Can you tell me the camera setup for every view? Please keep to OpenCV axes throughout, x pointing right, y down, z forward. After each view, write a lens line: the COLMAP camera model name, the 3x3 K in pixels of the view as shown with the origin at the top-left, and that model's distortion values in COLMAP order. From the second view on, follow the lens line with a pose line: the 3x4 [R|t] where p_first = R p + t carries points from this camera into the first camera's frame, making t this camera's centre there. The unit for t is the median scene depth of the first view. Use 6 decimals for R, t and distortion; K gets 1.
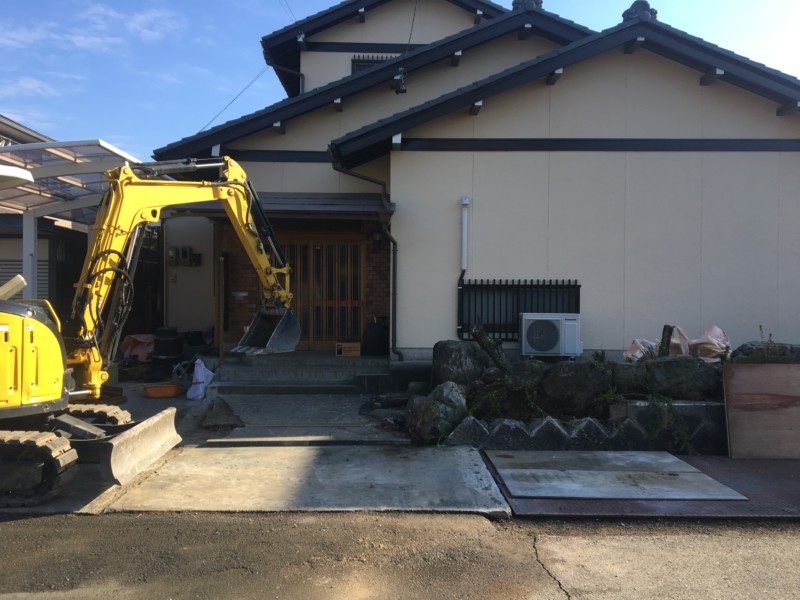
lens RADIAL K [[673.1, 0, 401.2], [0, 673.1, 298.7], [0, 0, 1]] dist [0.053255, -0.064101]
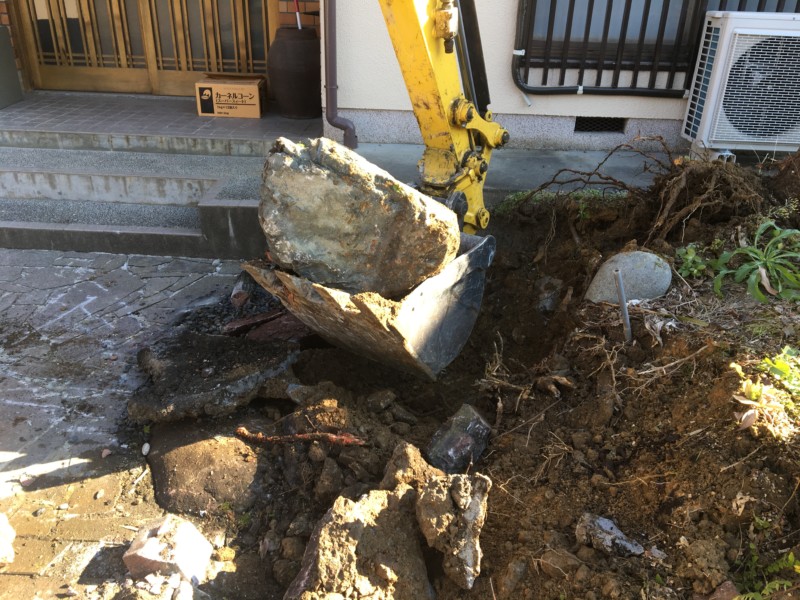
lens RADIAL K [[673.1, 0, 399.0], [0, 673.1, 302.1], [0, 0, 1]] dist [0.053255, -0.064101]
pose [[0.998780, 0.037959, -0.031584, 0.040709], [-0.020807, 0.903561, 0.427954, 0.010693], [0.044783, -0.426775, 0.903249, 0.628160]]
